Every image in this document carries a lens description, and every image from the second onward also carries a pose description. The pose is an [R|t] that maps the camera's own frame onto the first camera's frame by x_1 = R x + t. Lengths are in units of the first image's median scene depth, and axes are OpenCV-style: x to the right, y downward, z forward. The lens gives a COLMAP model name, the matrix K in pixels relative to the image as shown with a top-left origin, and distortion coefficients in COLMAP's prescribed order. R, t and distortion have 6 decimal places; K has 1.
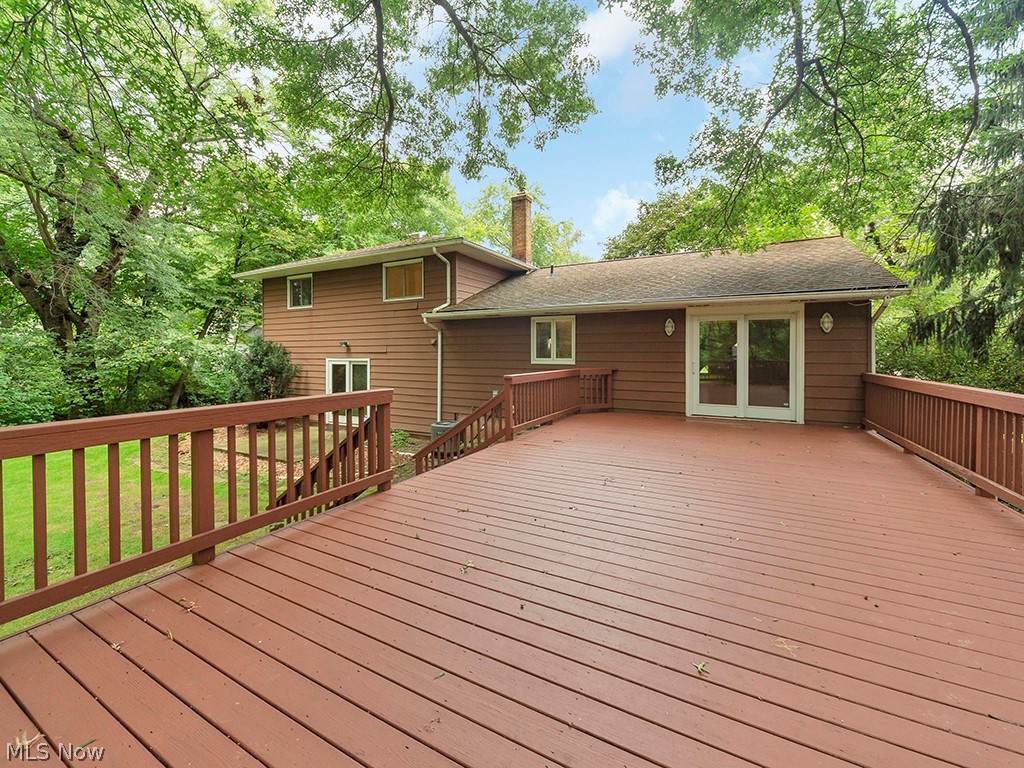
lens RADIAL K [[411.9, 0, 516.8], [0, 411.9, 362.7], [0, 0, 1]] dist [0.000987, 0.000099]
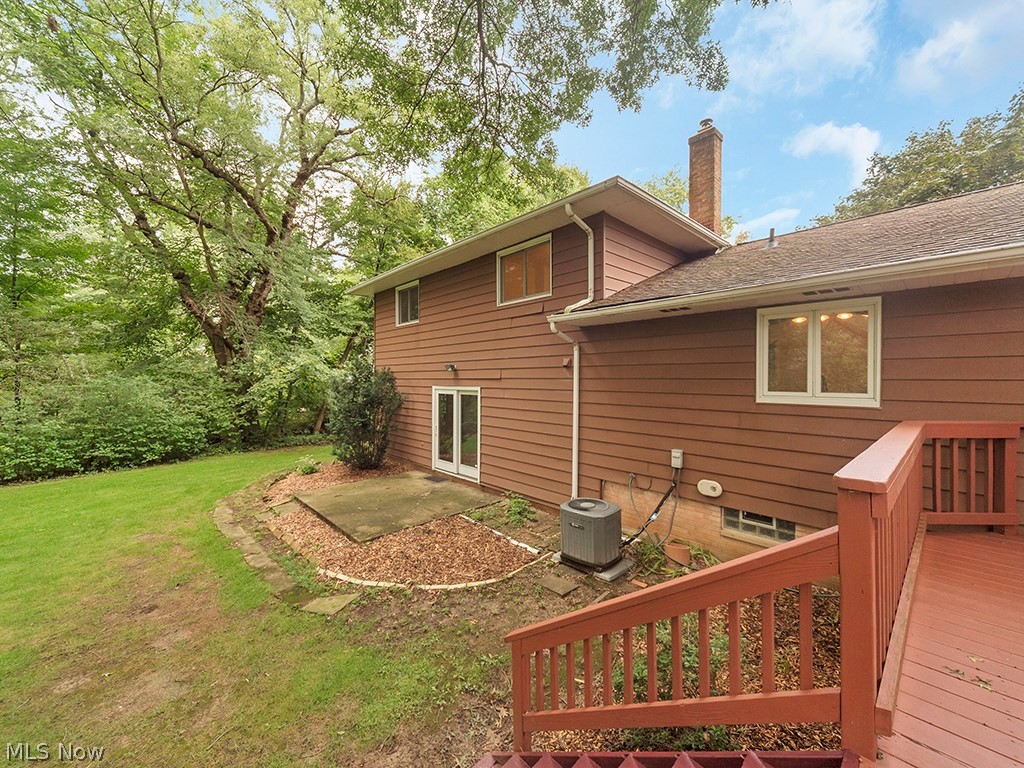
lens RADIAL K [[411.9, 0, 516.8], [0, 411.9, 362.7], [0, 0, 1]] dist [0.000987, 0.000099]
pose [[0.945310, -0.008506, -0.326063, -0.067669], [-0.013284, 0.997827, -0.064542, -0.008099], [0.325904, 0.065343, 0.943142, 0.373885]]
